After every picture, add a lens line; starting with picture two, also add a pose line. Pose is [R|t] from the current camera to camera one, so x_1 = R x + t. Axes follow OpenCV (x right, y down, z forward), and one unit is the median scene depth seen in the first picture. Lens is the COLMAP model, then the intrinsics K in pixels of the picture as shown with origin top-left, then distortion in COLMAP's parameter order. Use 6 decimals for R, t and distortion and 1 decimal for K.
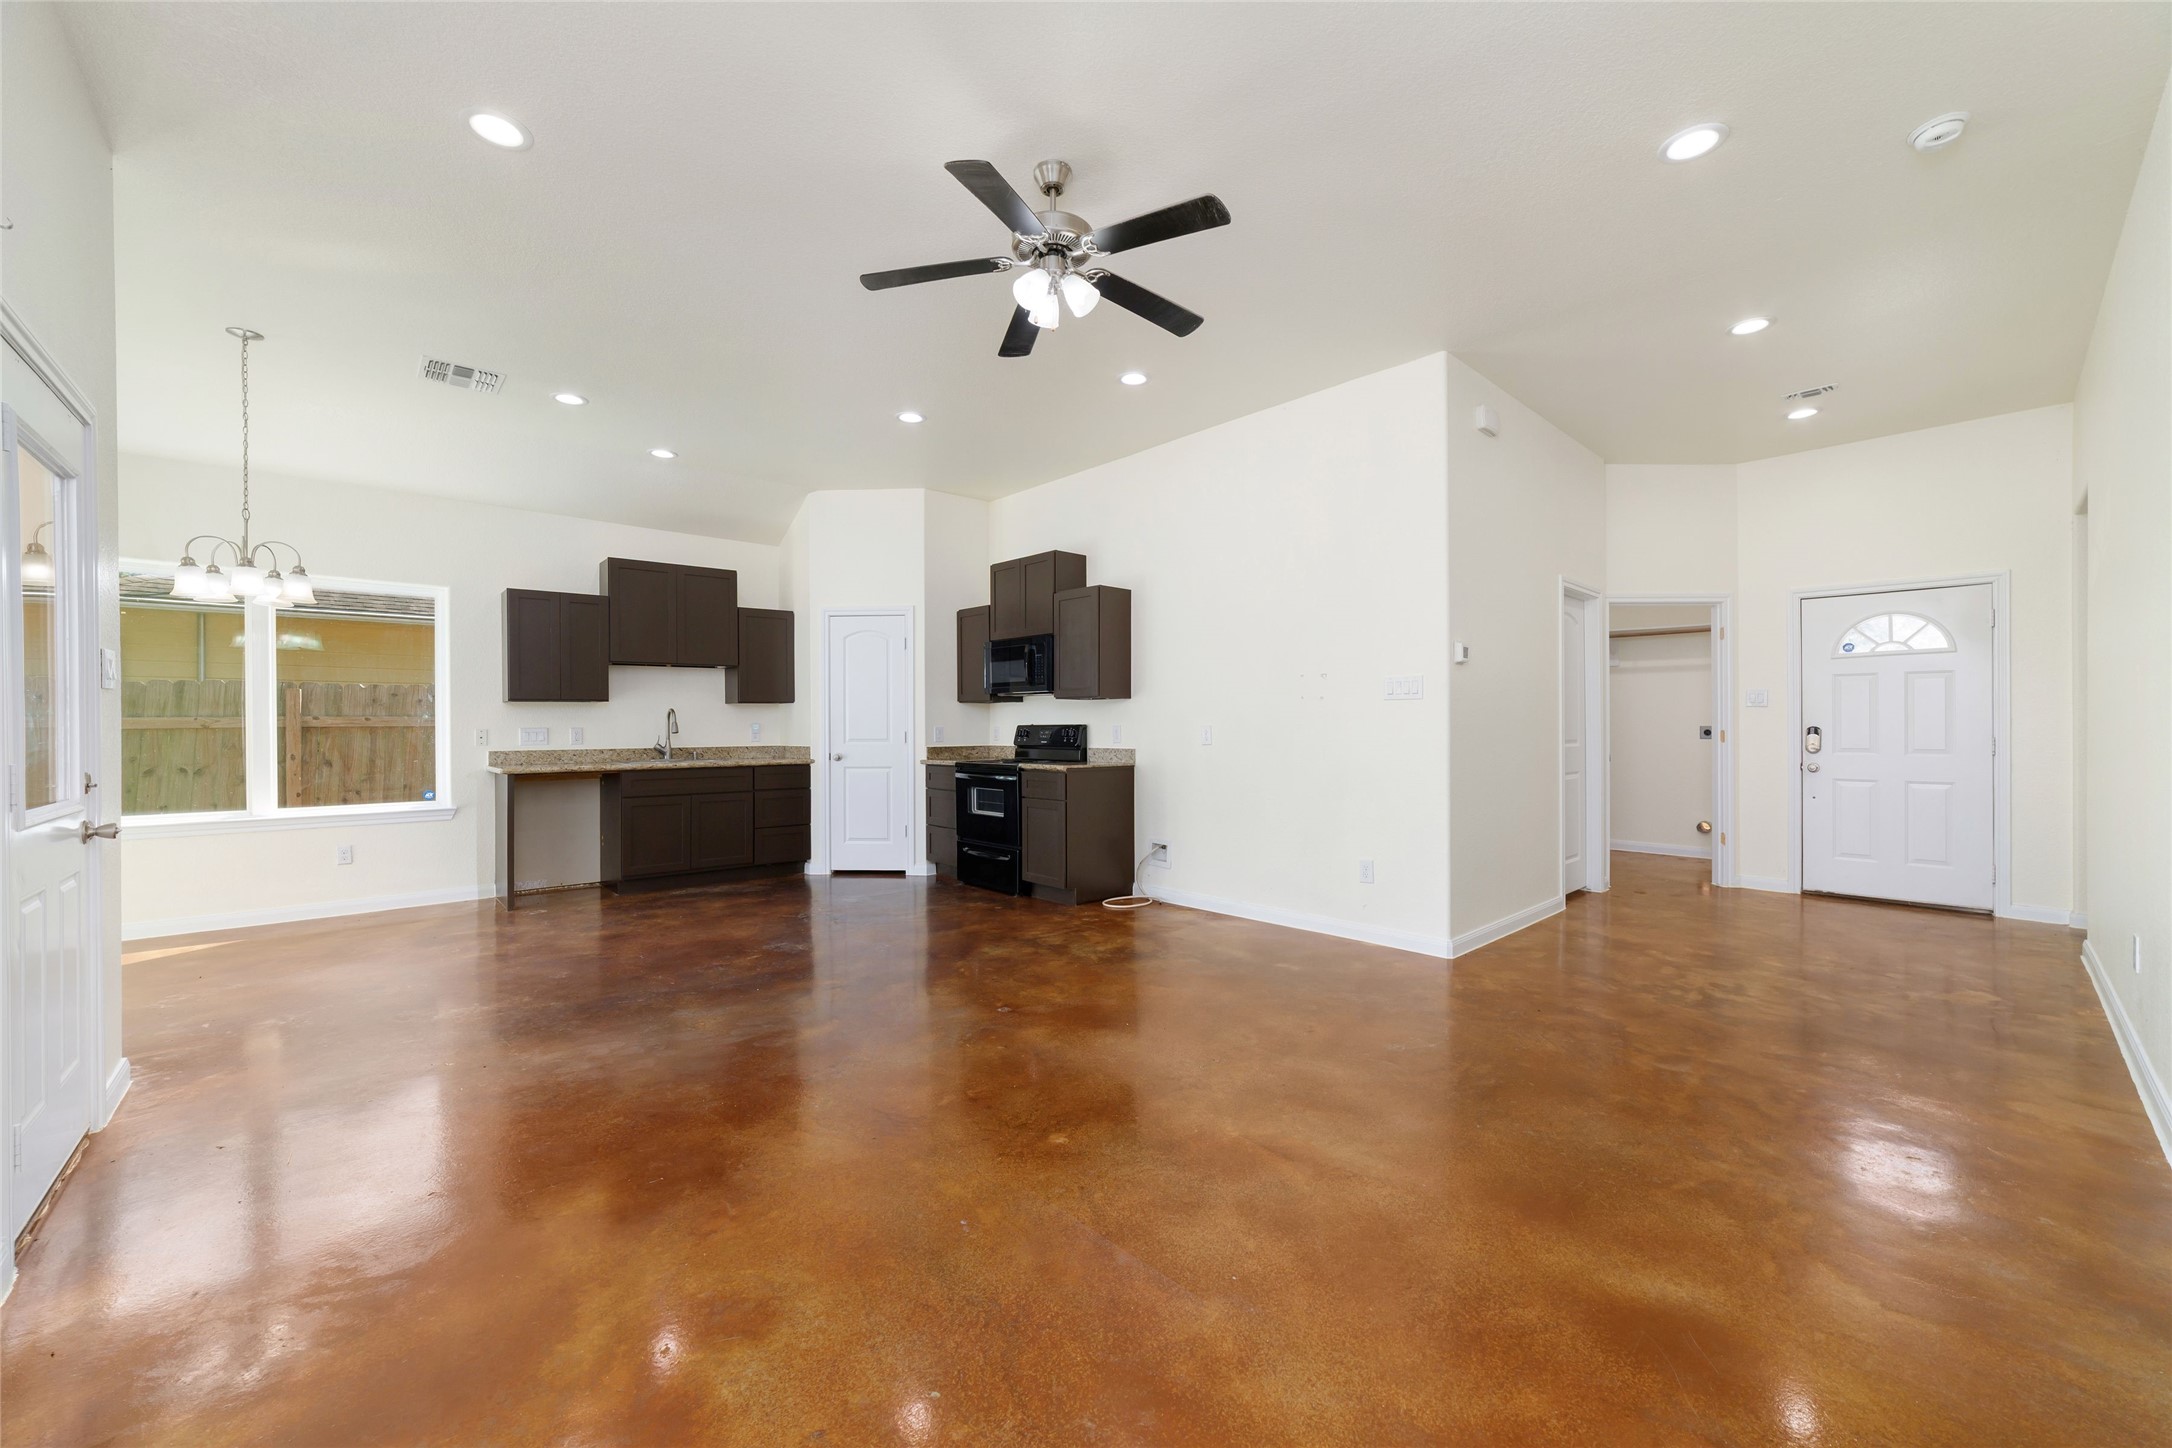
lens RADIAL K [[838.7, 0, 1094.7], [0, 838.7, 727.4], [0, 0, 1]] dist [-0.001031, 0.002215]
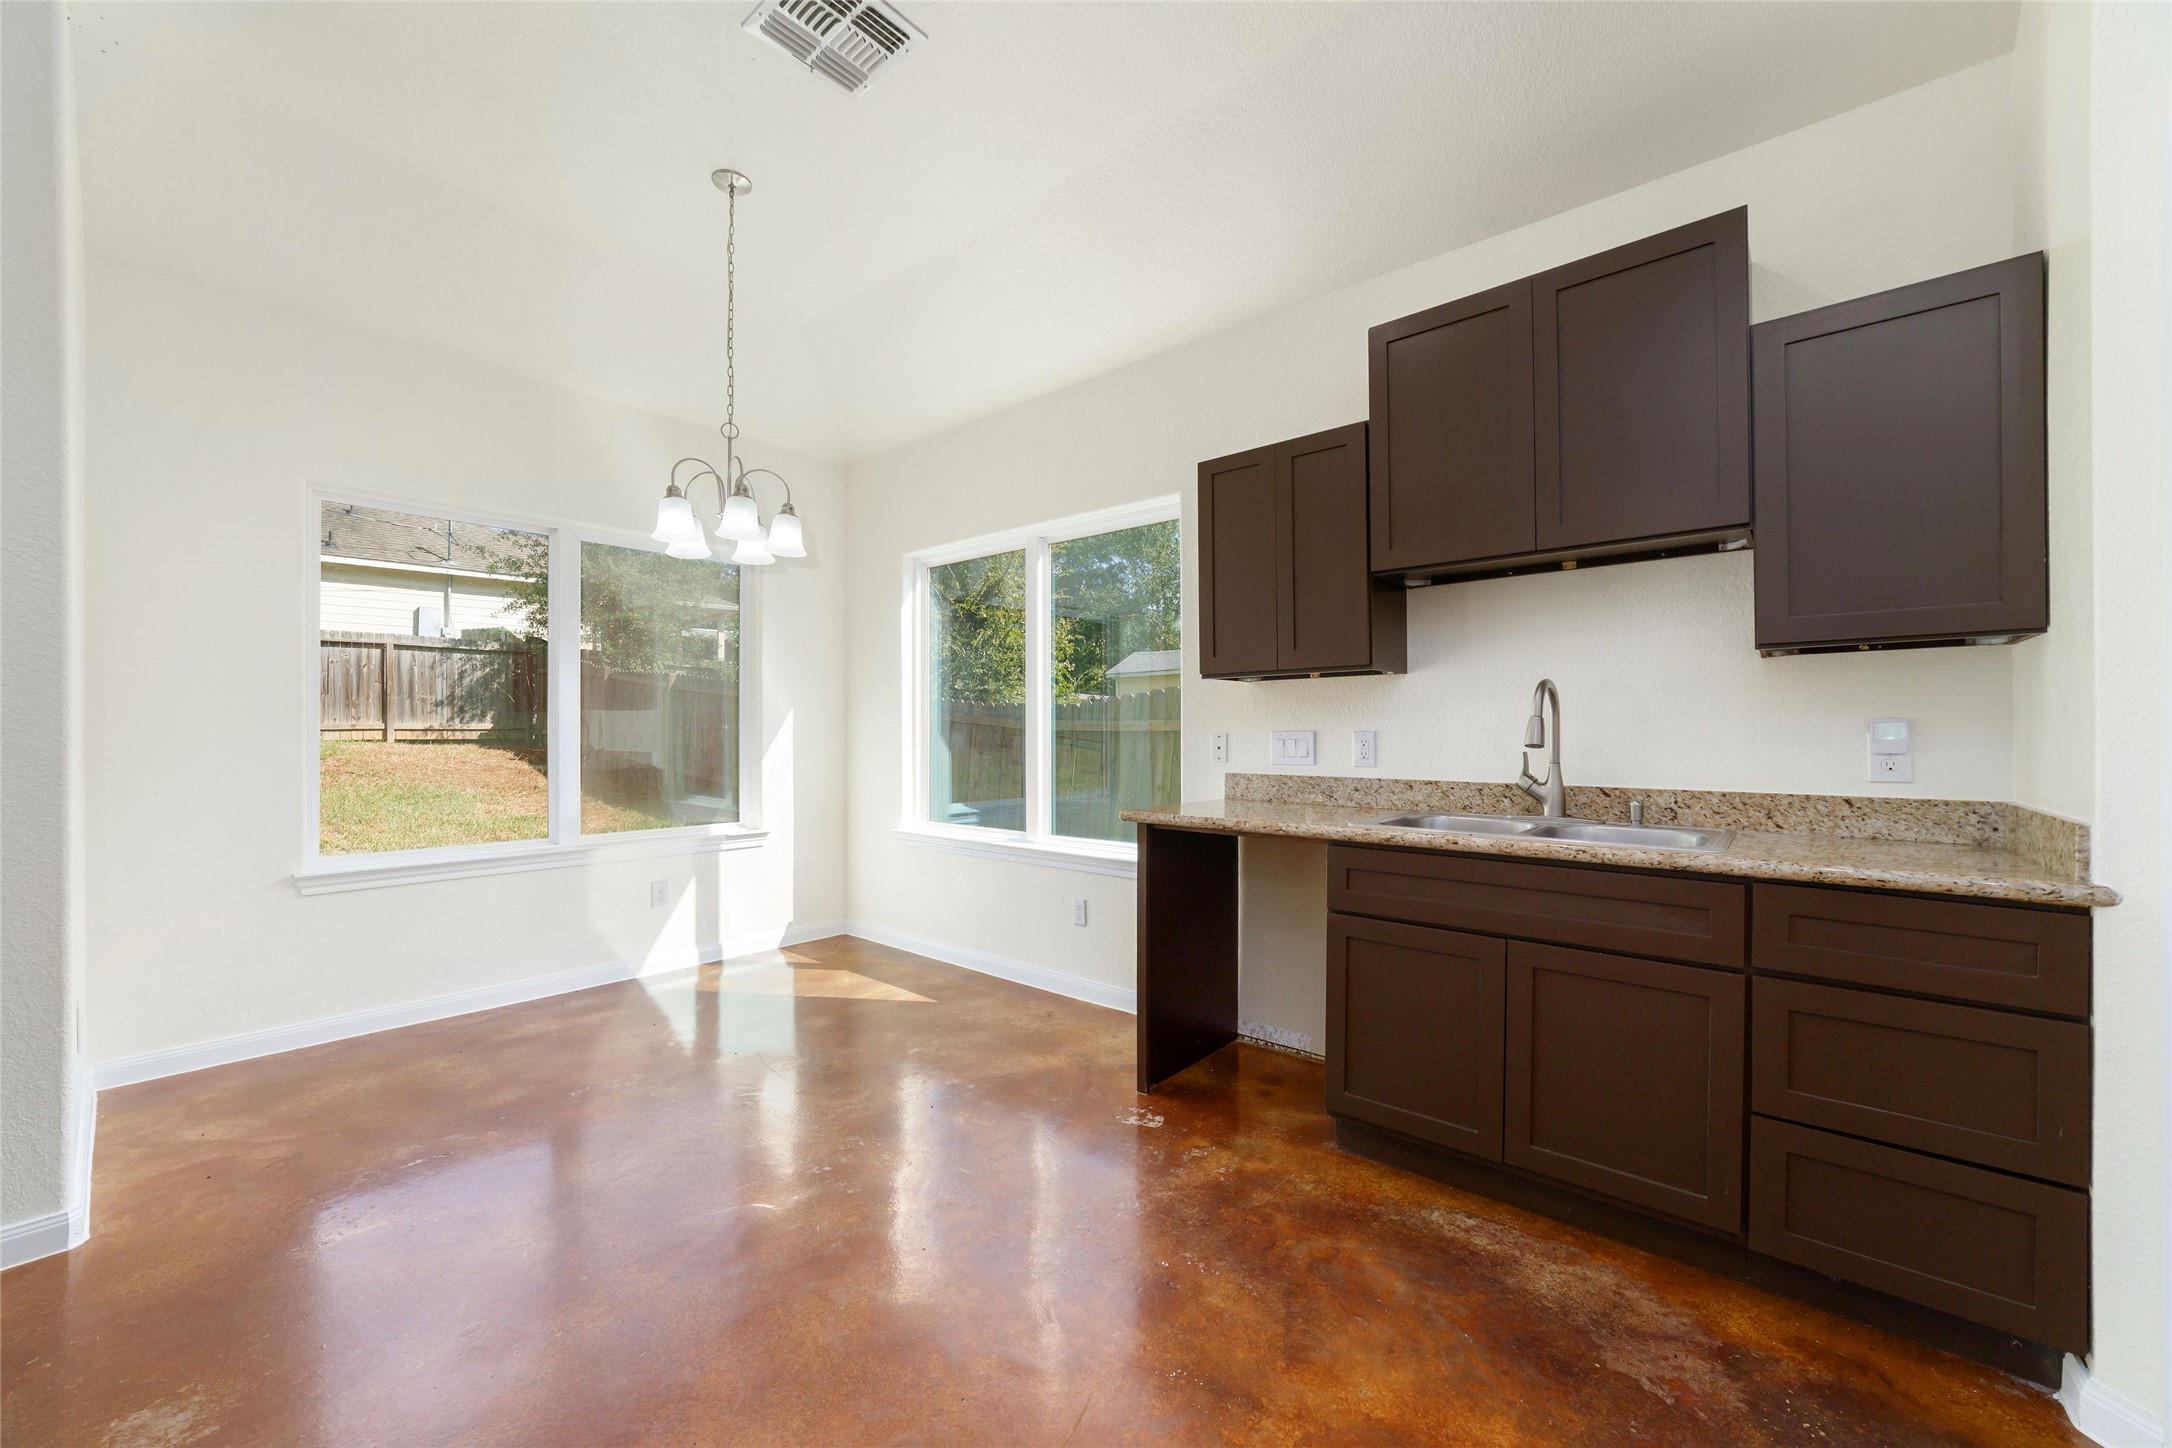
lens RADIAL K [[838.7, 0, 1077.0], [0, 838.7, 723.2], [0, 0, 1]] dist [-0.001031, 0.002215]
pose [[0.126333, -0.005829, -0.991971, -0.168357], [-0.003025, 0.999976, -0.006261, -0.000675], [0.991983, 0.003792, 0.126313, 0.753768]]
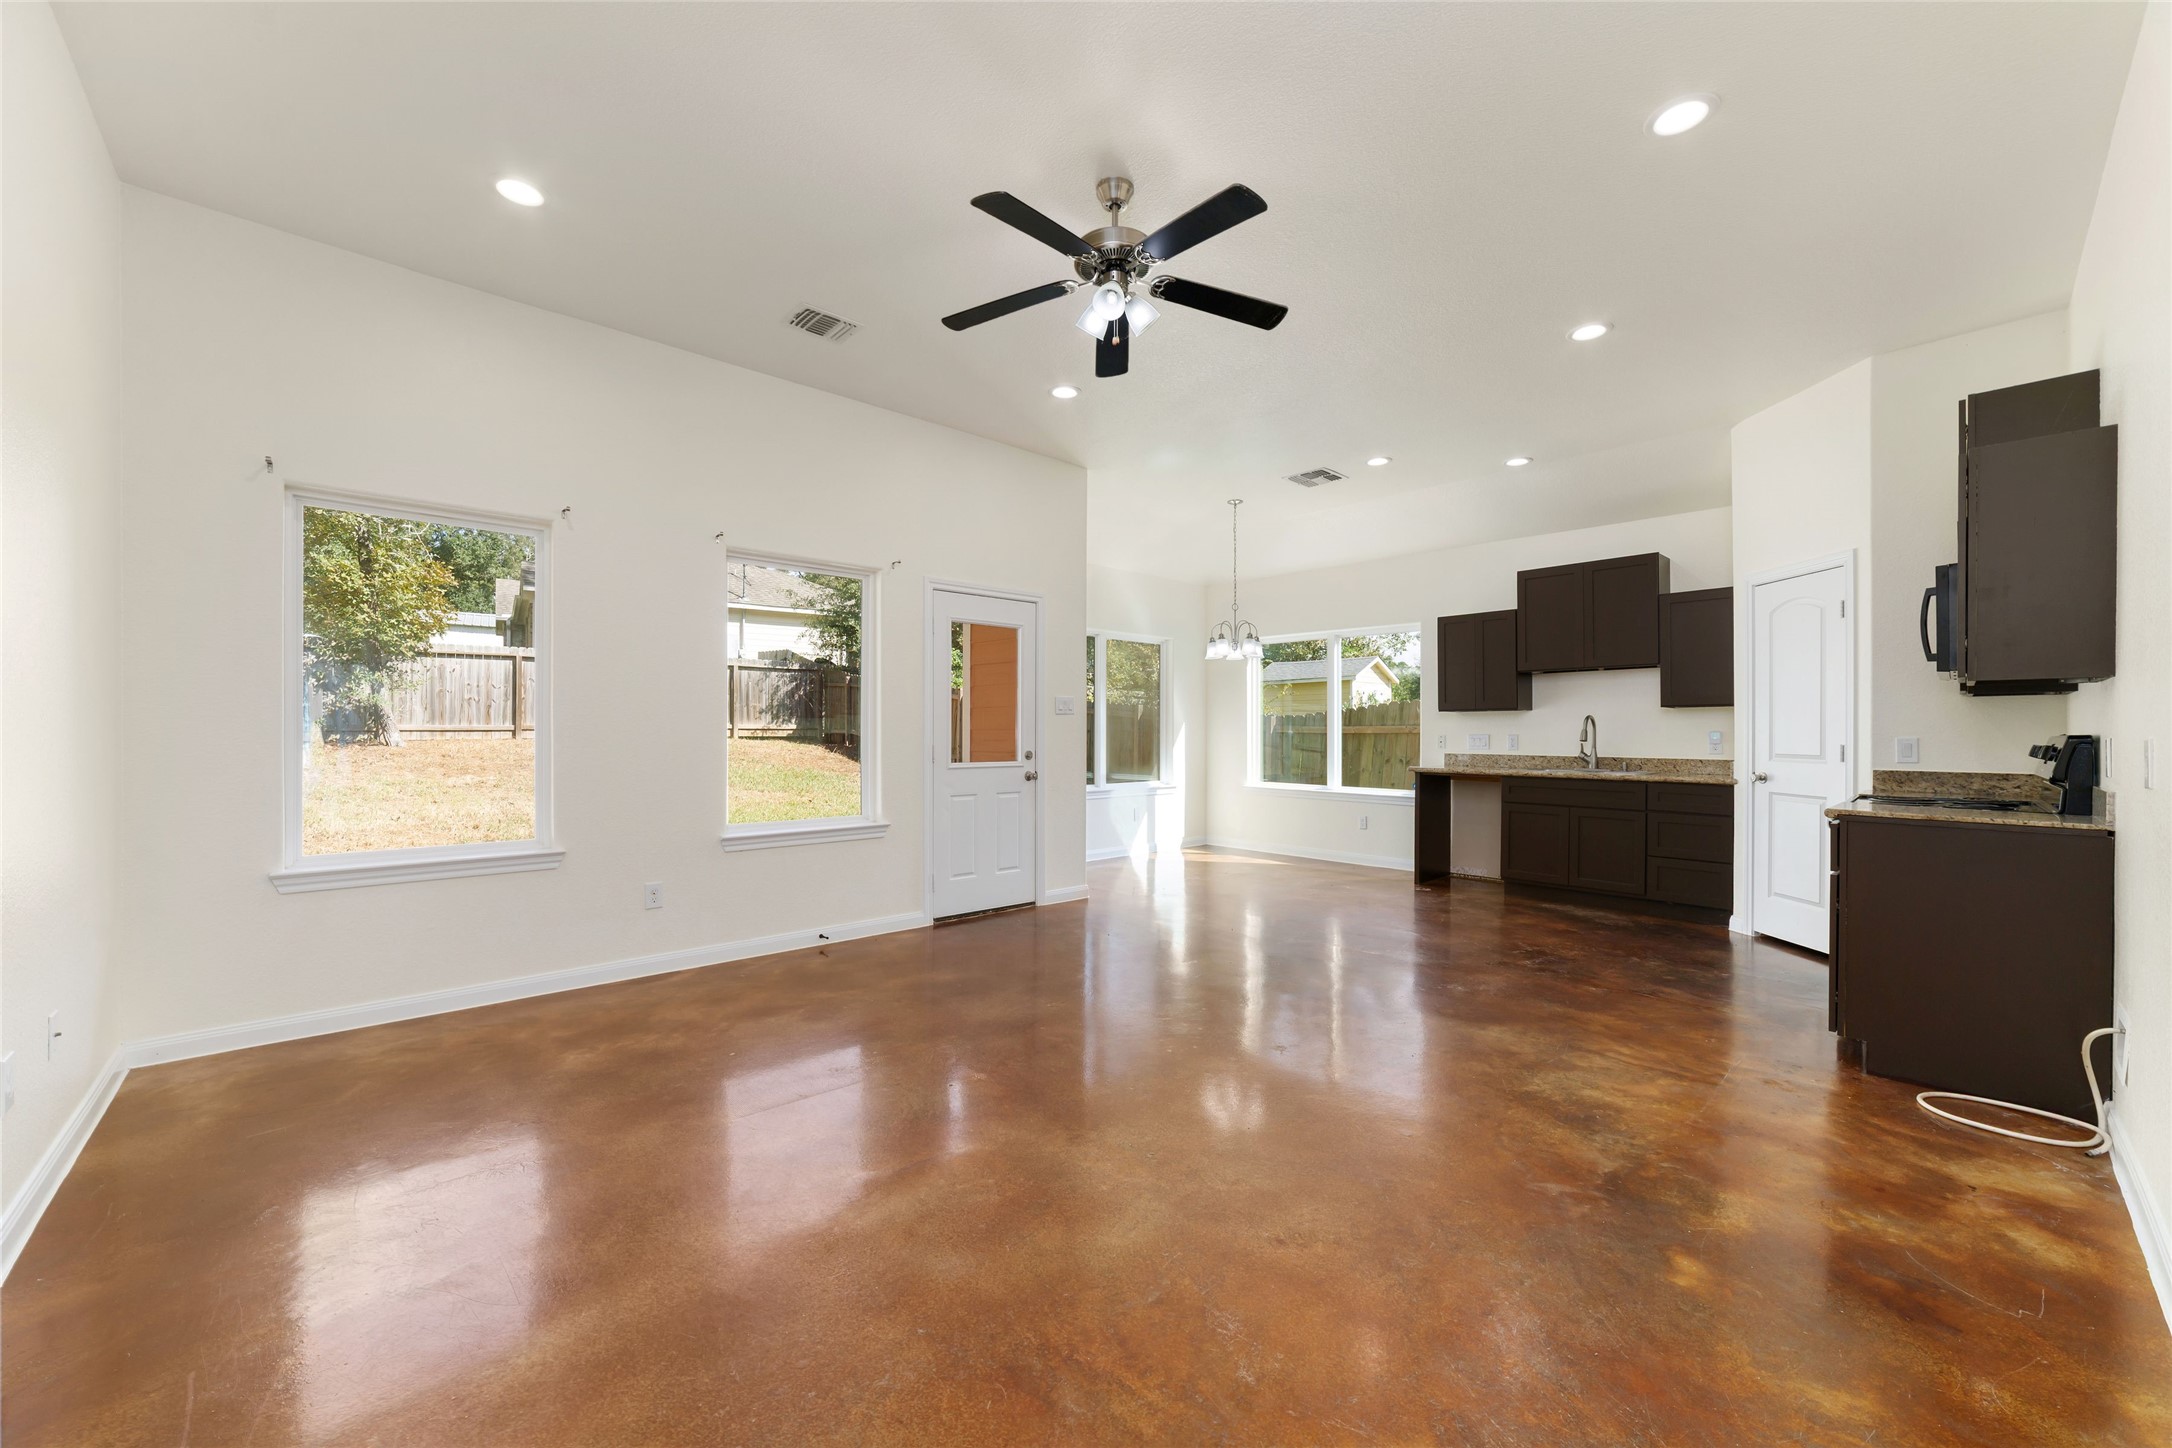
lens RADIAL K [[838.7, 0, 1089.3], [0, 838.7, 721.6], [0, 0, 1]] dist [-0.001031, 0.002215]
pose [[0.022963, -0.008045, -0.999704, 0.427753], [-0.006908, 0.999942, -0.008206, -0.003586], [0.999712, 0.007094, 0.022906, 0.417202]]
